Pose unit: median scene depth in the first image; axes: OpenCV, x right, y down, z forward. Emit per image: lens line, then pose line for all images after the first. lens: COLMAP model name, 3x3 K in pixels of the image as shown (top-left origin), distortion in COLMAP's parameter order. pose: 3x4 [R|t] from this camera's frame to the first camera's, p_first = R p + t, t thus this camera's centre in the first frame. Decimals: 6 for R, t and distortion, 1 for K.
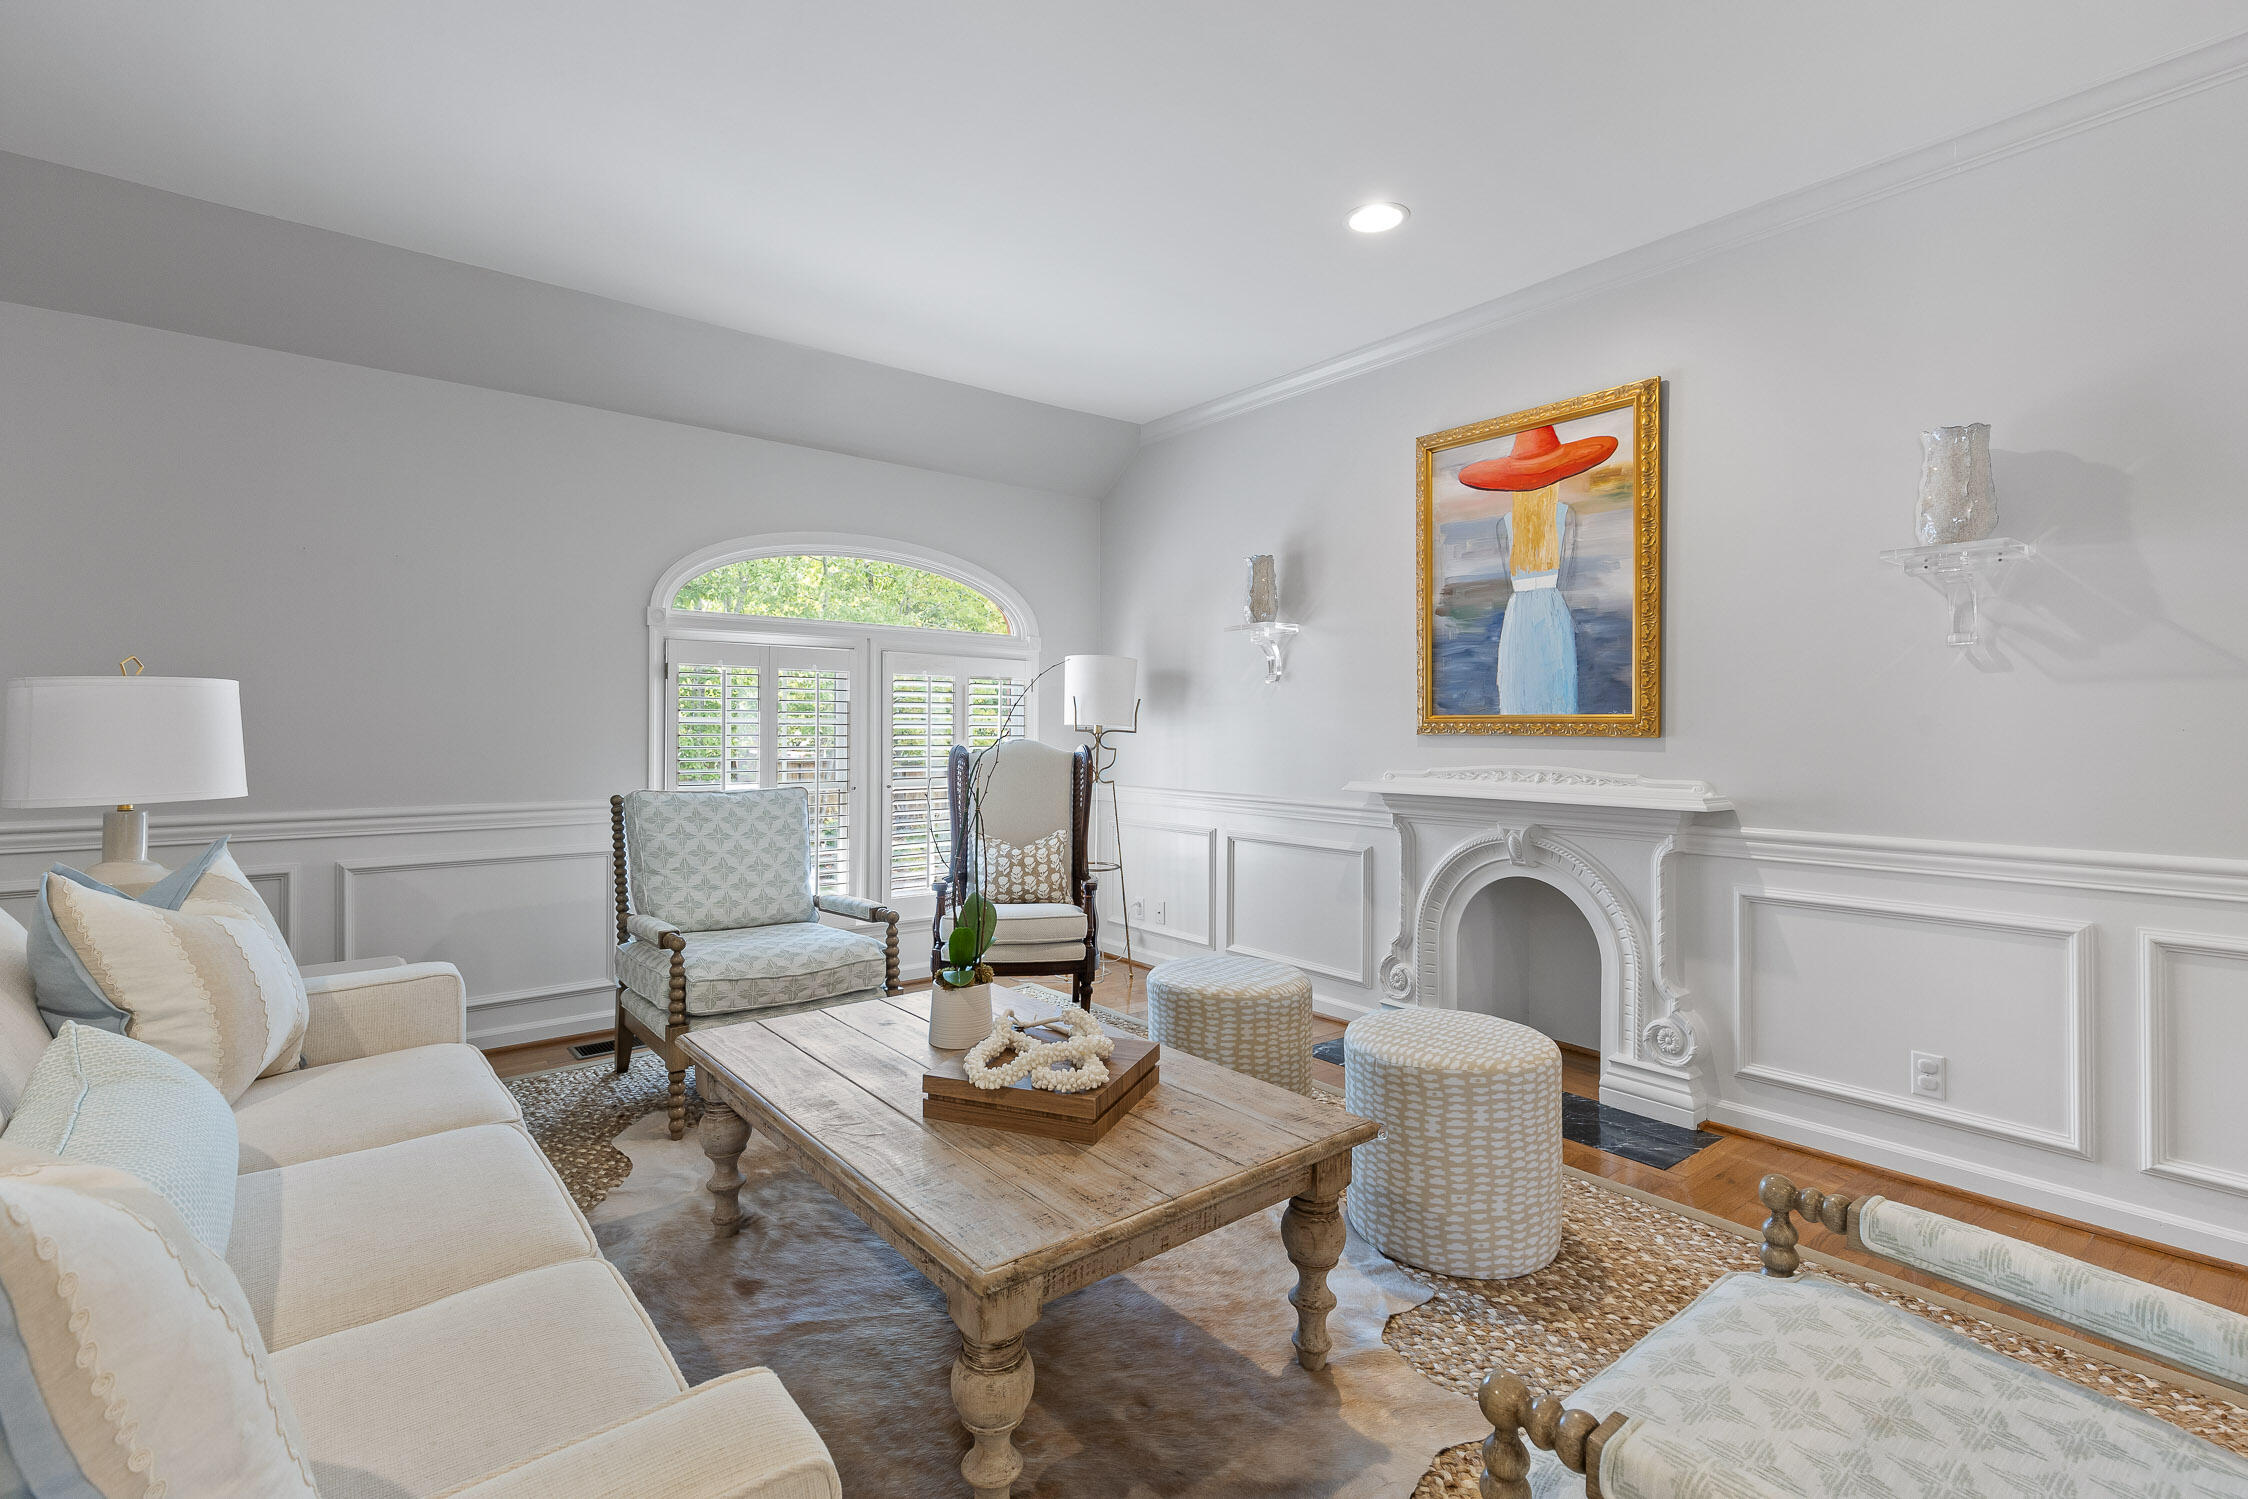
lens RADIAL K [[1008.8, 0, 1112.0], [0, 1008.8, 735.8], [0, 0, 1]] dist [0.002374, 0.000915]
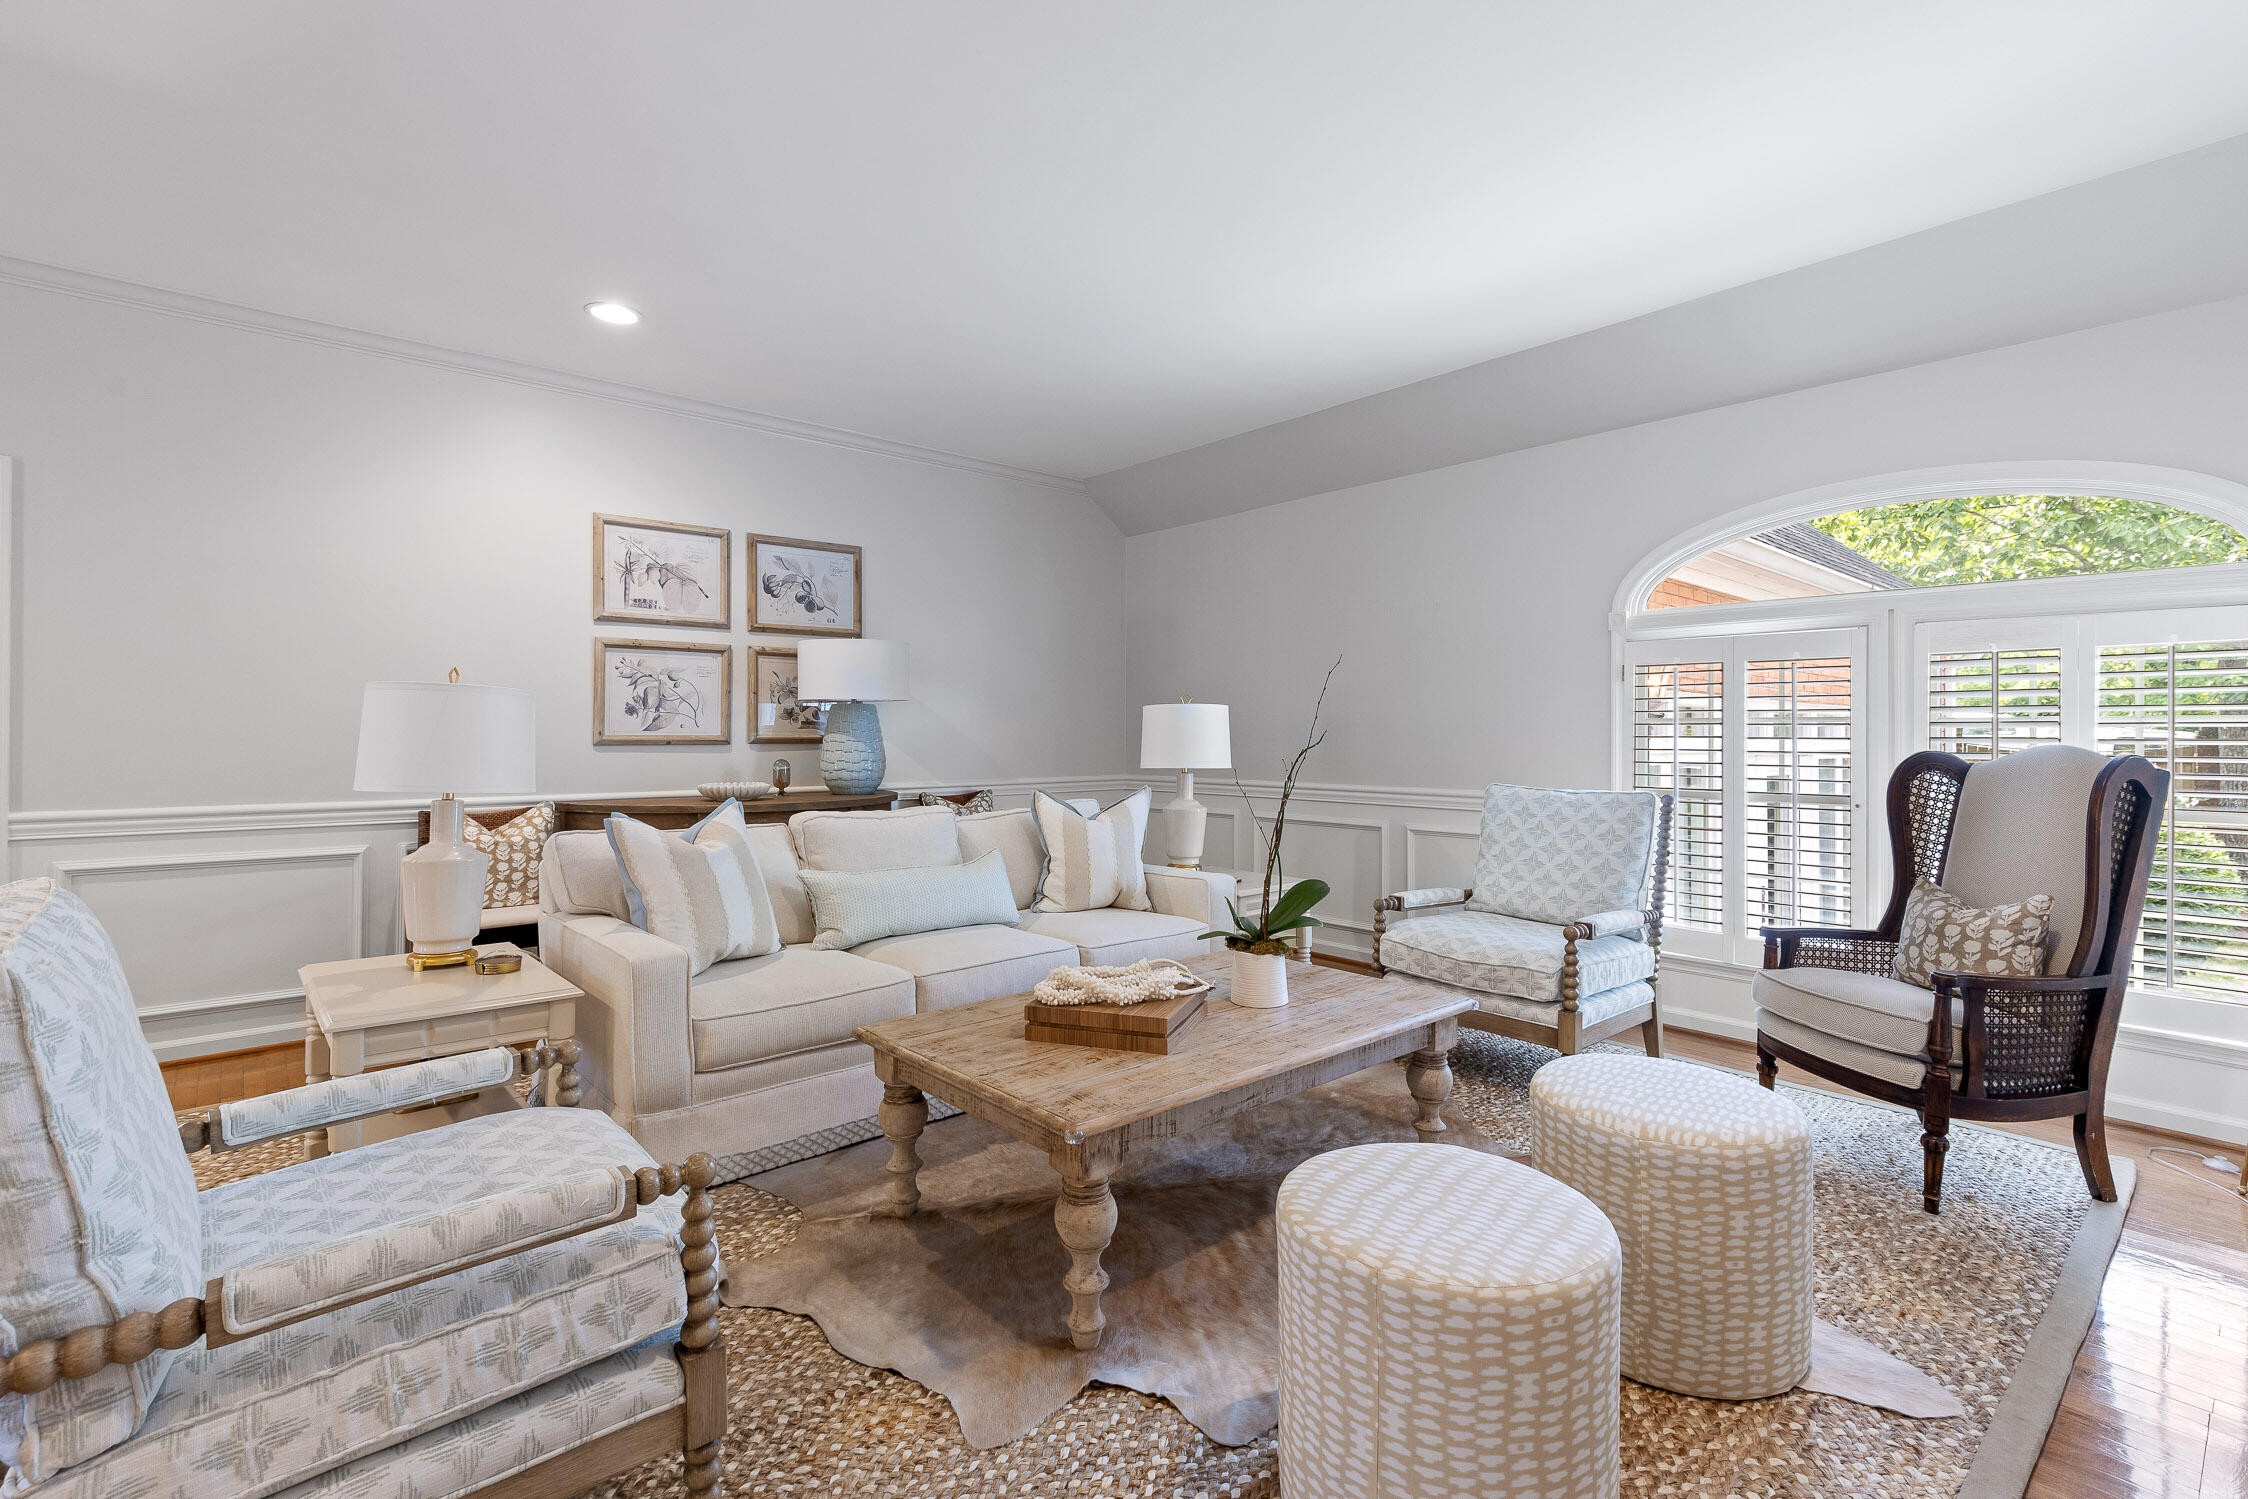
lens RADIAL K [[1008.8, 0, 1124.3], [0, 1008.8, 736.9], [0, 0, 1]] dist [0.002374, 0.000915]
pose [[0.062259, 0.002312, -0.998057, 0.673349], [-0.006393, 0.999978, 0.001917, 0.001224], [0.998040, 0.006262, 0.062272, 0.534242]]
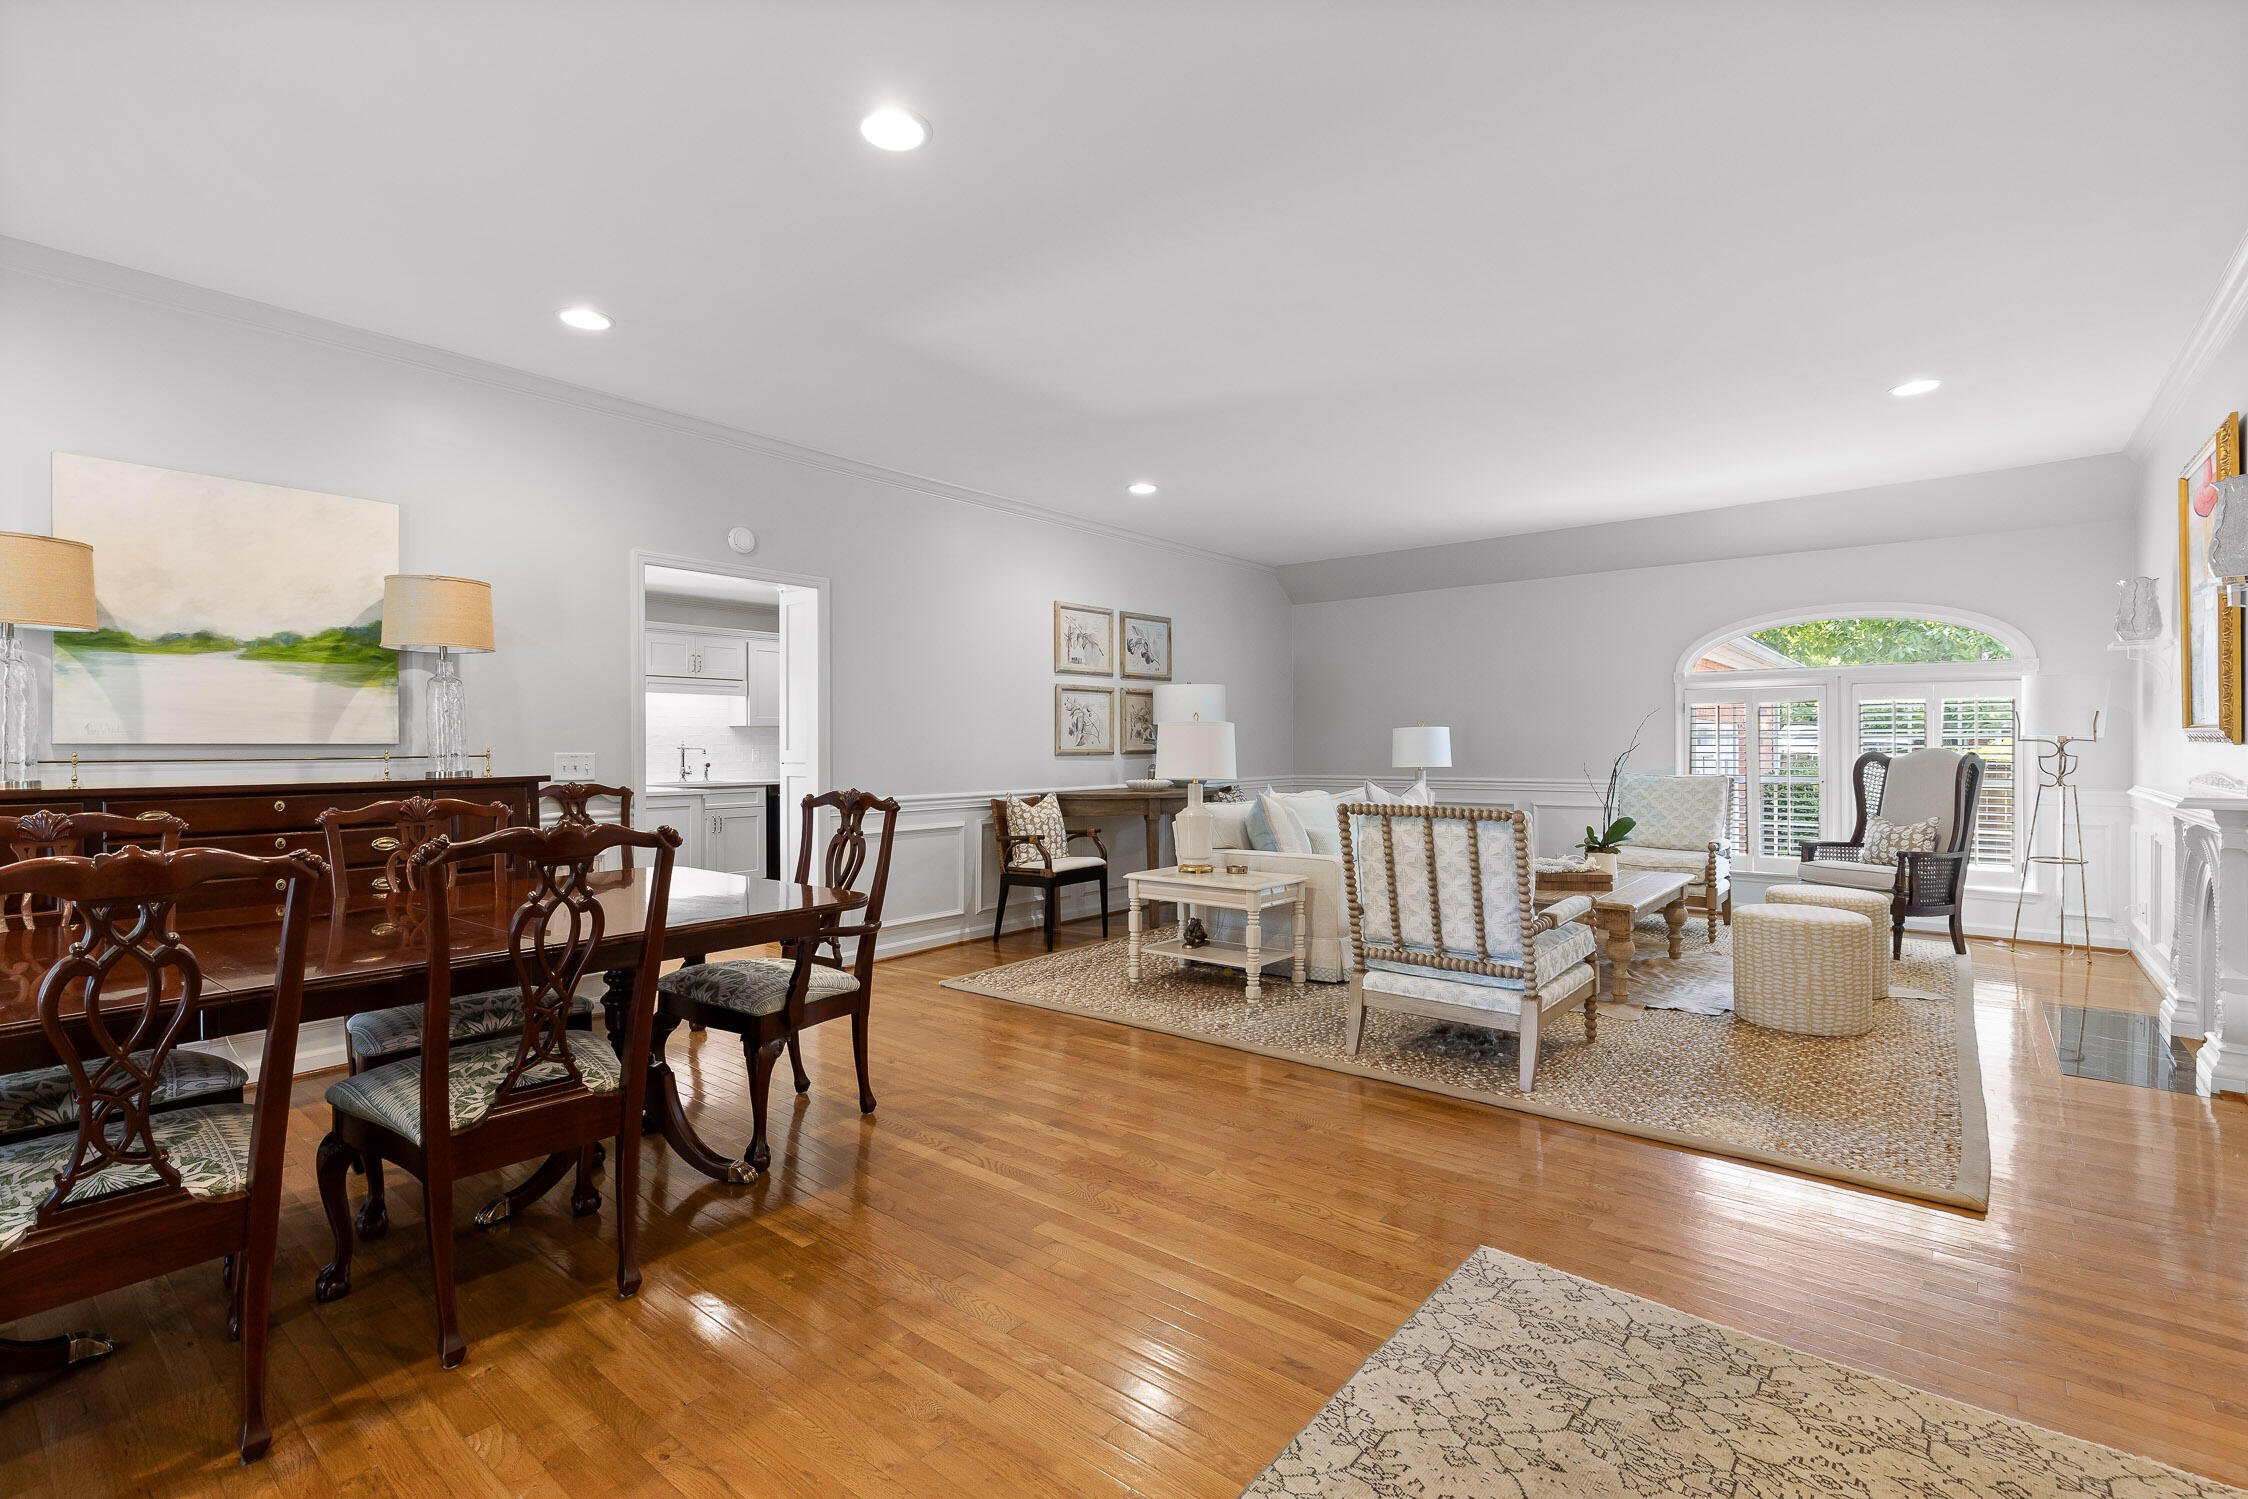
lens RADIAL K [[1008.8, 0, 1112.1], [0, 1008.8, 748.7], [0, 0, 1]] dist [0.002374, 0.000915]
pose [[0.224062, 0.003186, -0.974570, 1.284652], [0.000673, 0.999994, 0.003423, -0.001633], [0.974575, -0.001423, 0.224058, -0.438304]]
